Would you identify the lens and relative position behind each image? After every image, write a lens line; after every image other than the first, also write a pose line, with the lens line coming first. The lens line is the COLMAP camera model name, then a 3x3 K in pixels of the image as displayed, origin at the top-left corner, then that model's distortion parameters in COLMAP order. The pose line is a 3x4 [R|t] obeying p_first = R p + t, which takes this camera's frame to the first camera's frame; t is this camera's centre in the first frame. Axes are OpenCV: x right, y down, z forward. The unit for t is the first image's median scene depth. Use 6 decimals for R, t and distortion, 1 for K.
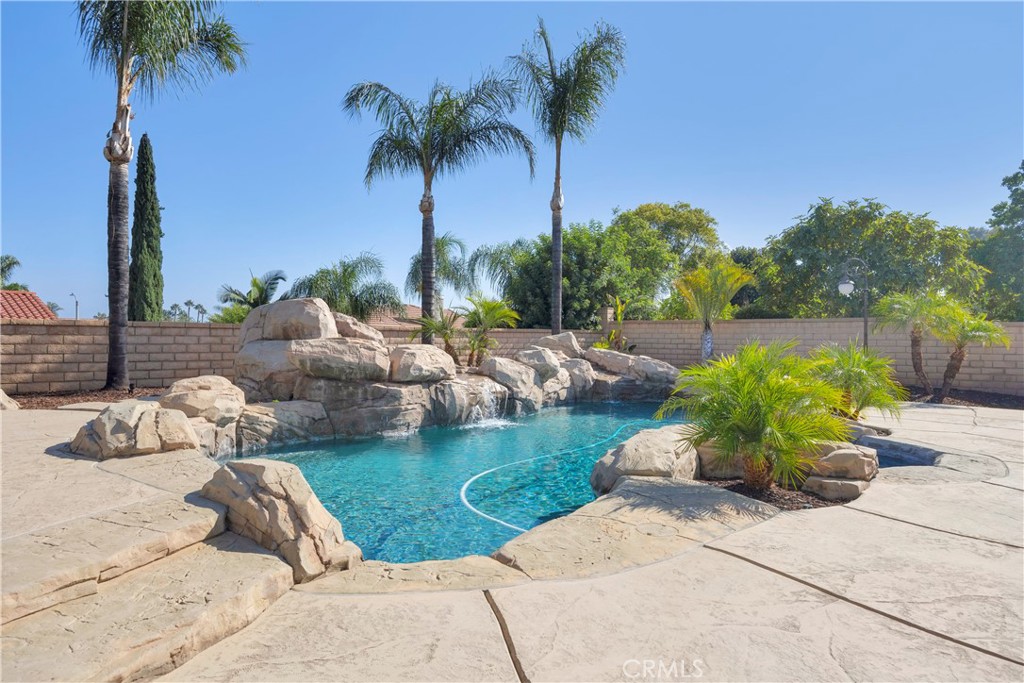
lens RADIAL K [[615.7, 0, 511.0], [0, 615.7, 340.4], [0, 0, 1]] dist [-0.003387, -0.000934]
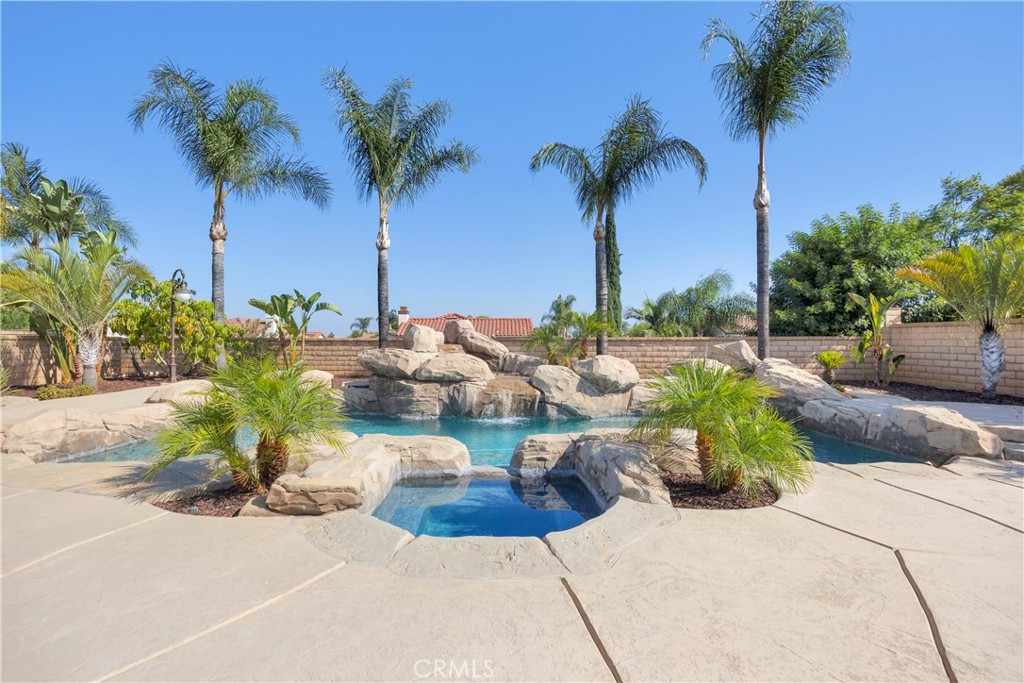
lens RADIAL K [[484.9, 0, 504.8], [0, 484.9, 339.2], [0, 0, 1]] dist [-0.018084, -0.000267]
pose [[0.606452, -0.011730, -0.795033, 0.663040], [0.001240, 0.999904, -0.013808, -0.008244], [0.795119, 0.007388, 0.606408, 0.406339]]
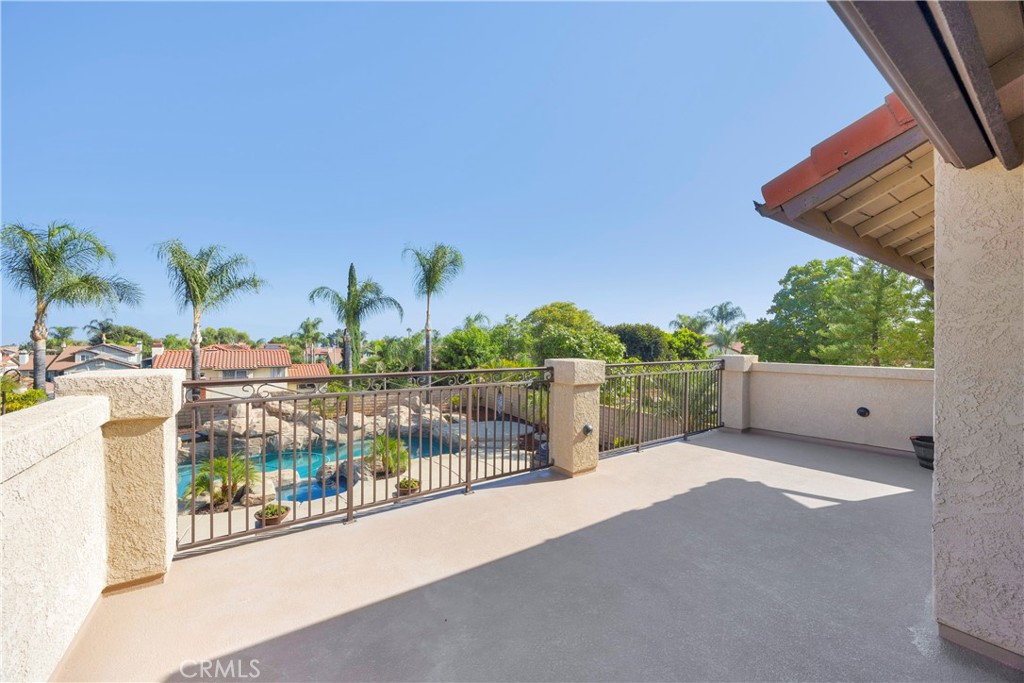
lens RADIAL K [[389.2, 0, 516.4], [0, 389.2, 342.2], [0, 0, 1]] dist [-0.014964, 0.000816]
pose [[0.954816, -0.003919, -0.297171, 1.156193], [0.001841, 0.999972, -0.007274, -0.265906], [0.297191, 0.006399, 0.954797, -0.191973]]
